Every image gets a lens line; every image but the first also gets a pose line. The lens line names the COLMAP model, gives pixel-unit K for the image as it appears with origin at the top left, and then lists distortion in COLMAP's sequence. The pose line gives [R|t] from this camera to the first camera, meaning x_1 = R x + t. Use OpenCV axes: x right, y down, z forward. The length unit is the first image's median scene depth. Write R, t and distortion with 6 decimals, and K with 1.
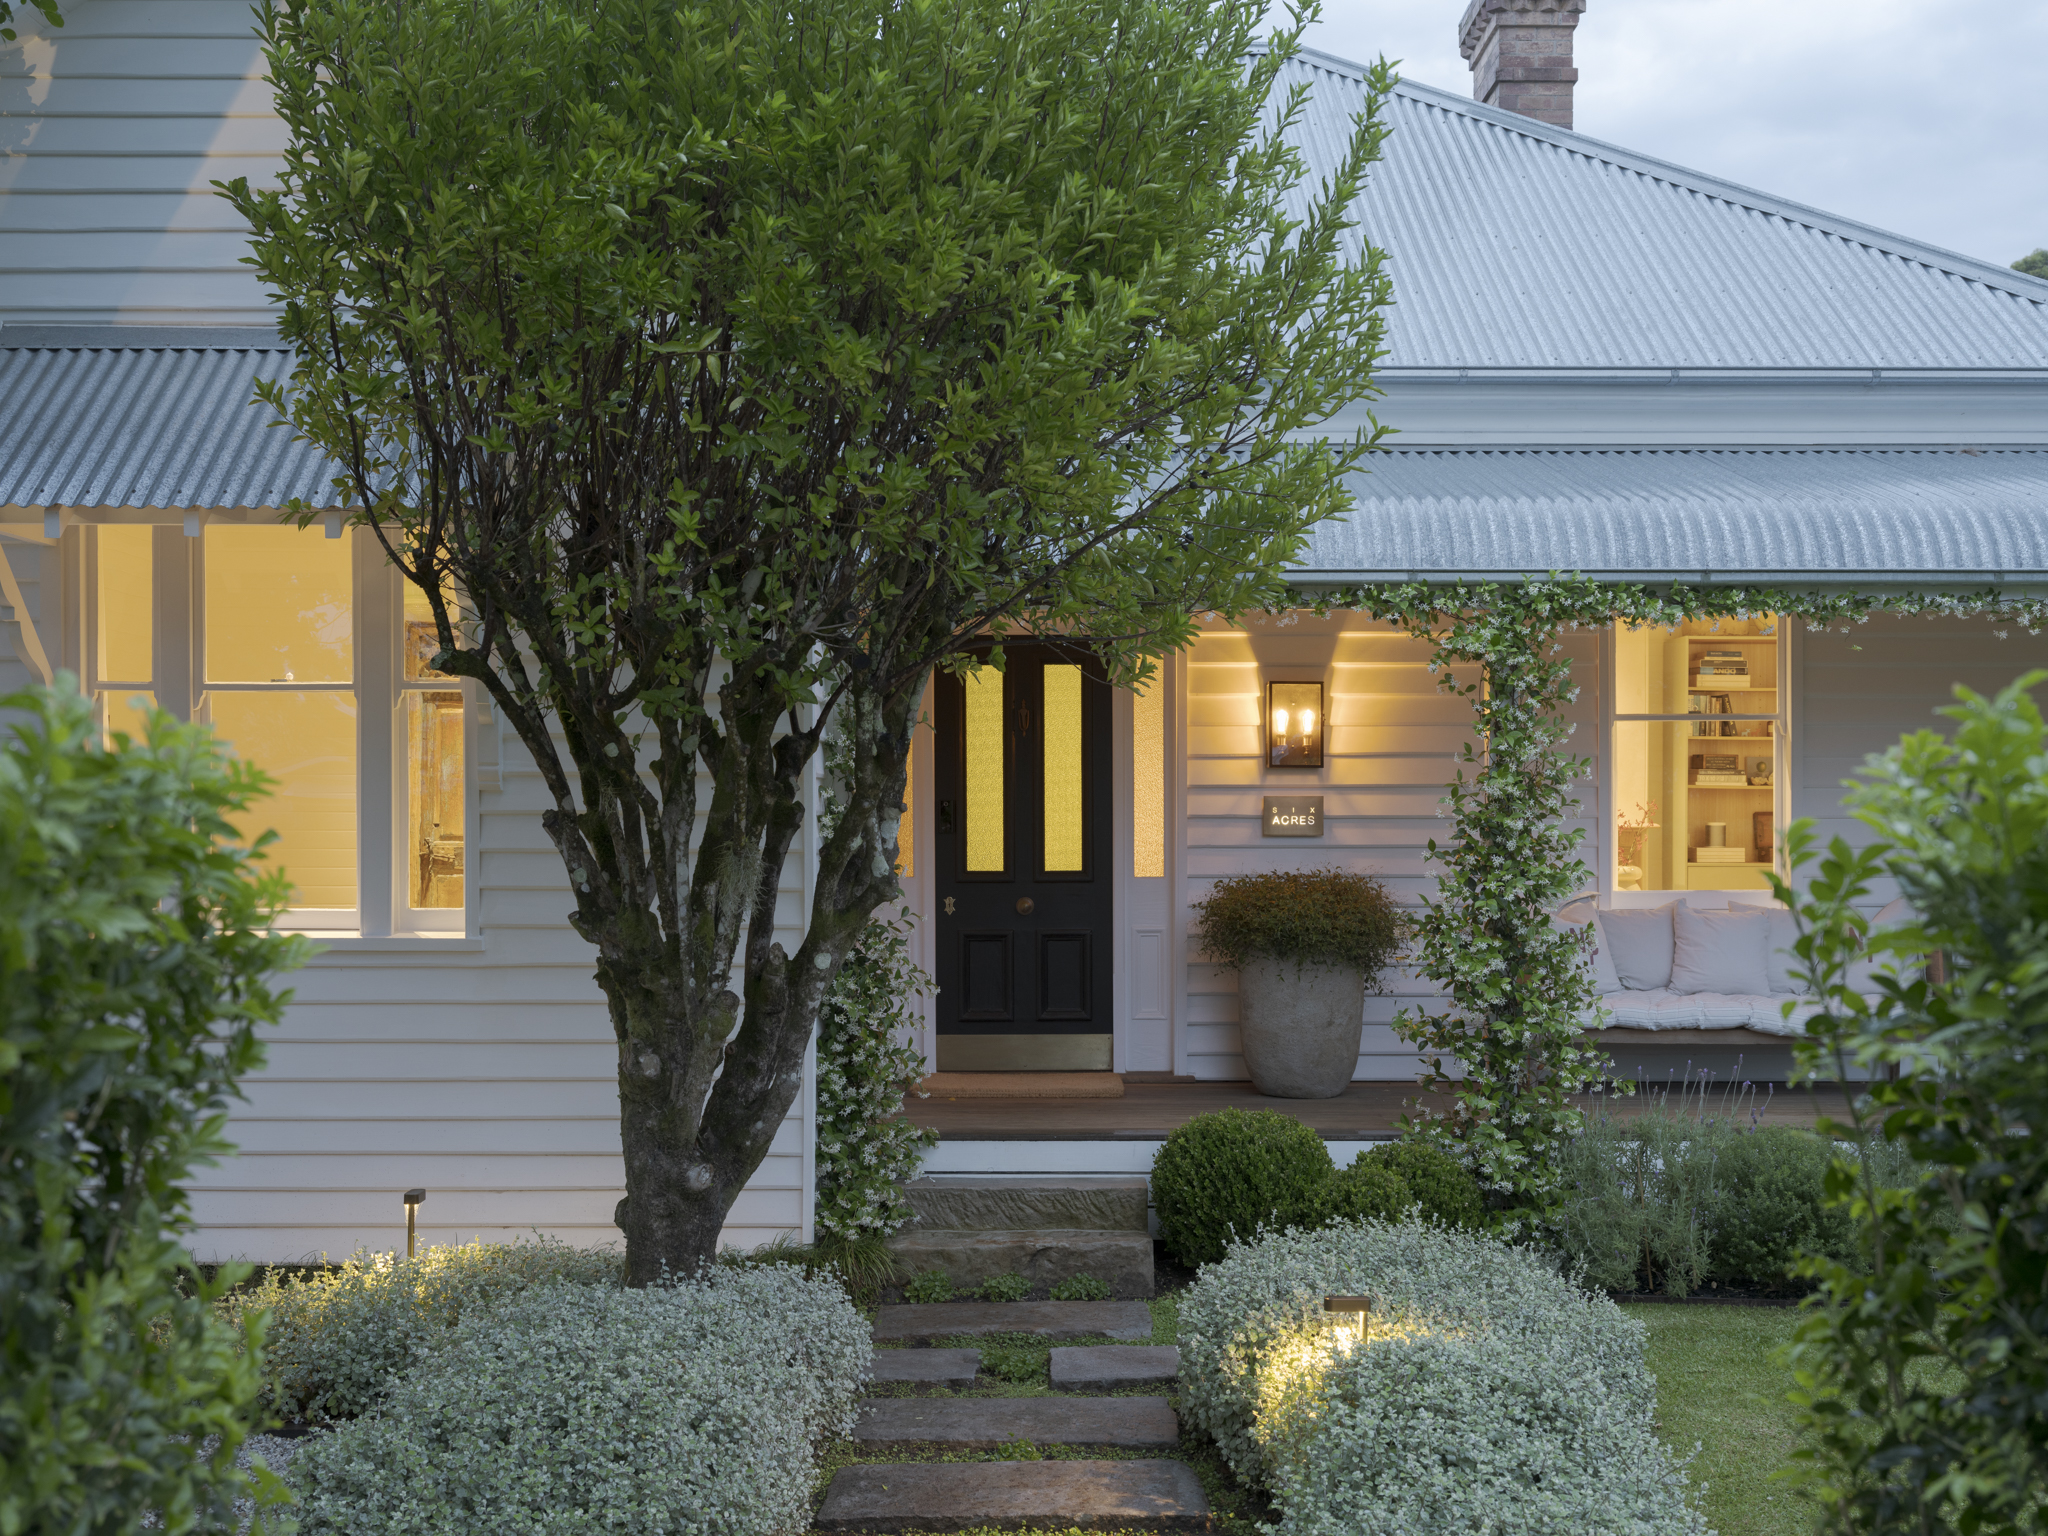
lens RADIAL K [[2285.2, 0, 1023.3], [0, 2285.2, 767.0], [0, 0, 1]] dist [-0.004425, 0.000000]
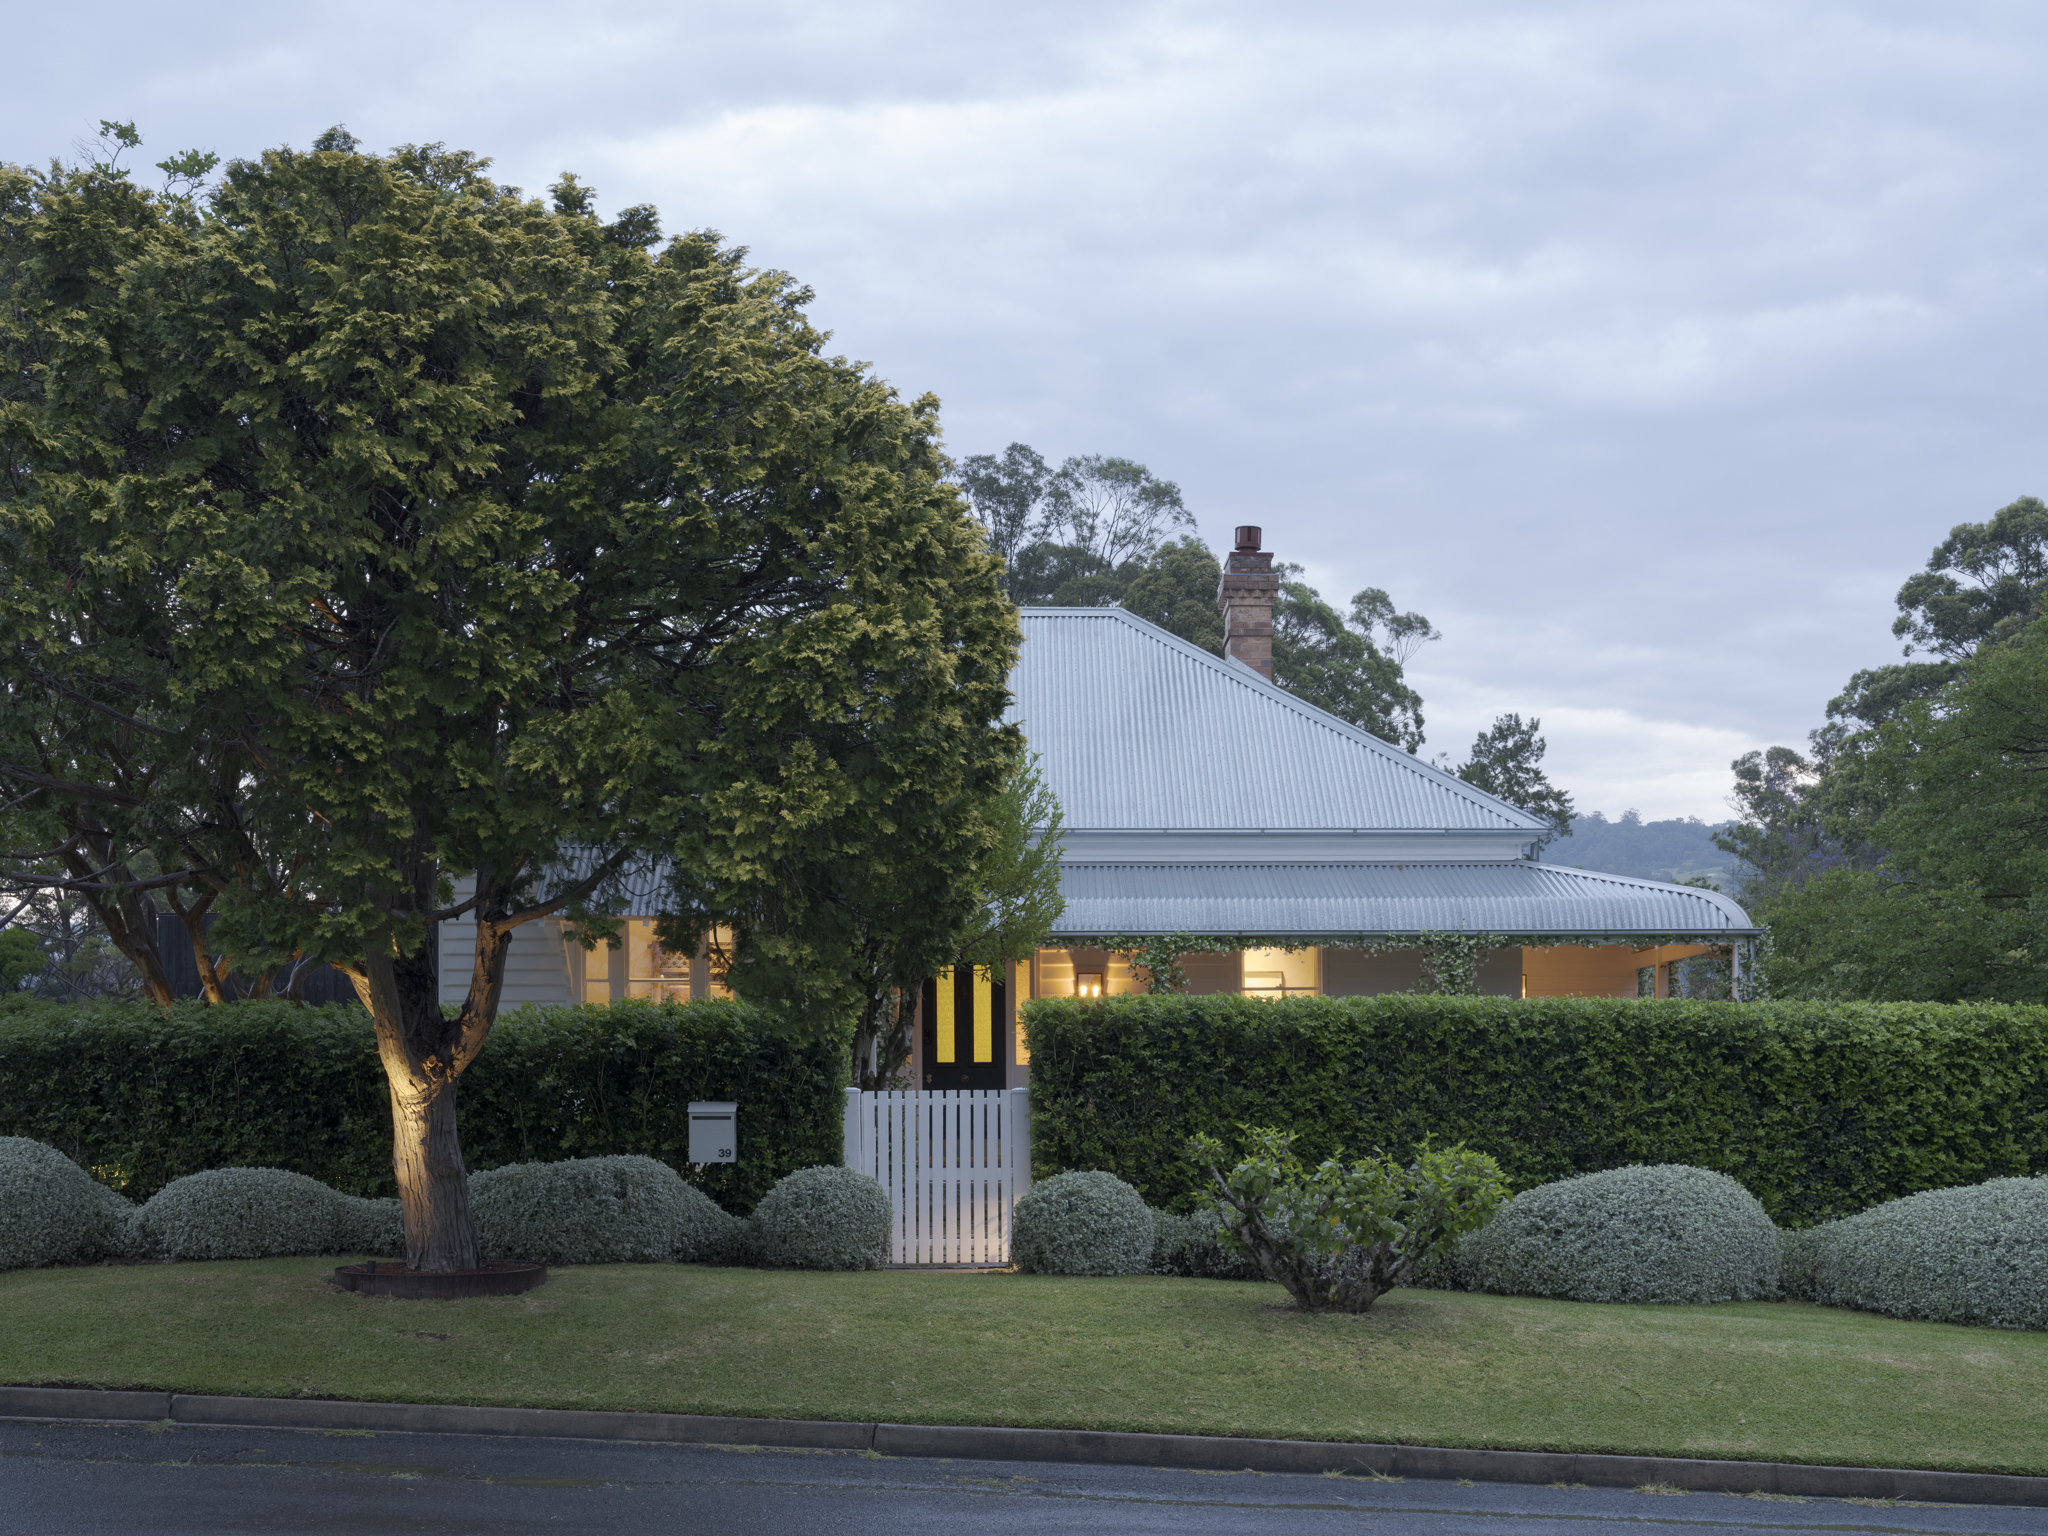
lens RADIAL K [[2688.8, 0, 1021.6], [0, 2688.8, 768.5], [0, 0, 1]] dist [0.039682, 0.000000]
pose [[0.999991, -0.002223, 0.003717, 0.045801], [0.002565, 0.995506, -0.094667, 0.010507], [-0.003489, 0.094676, 0.995502, -1.532246]]
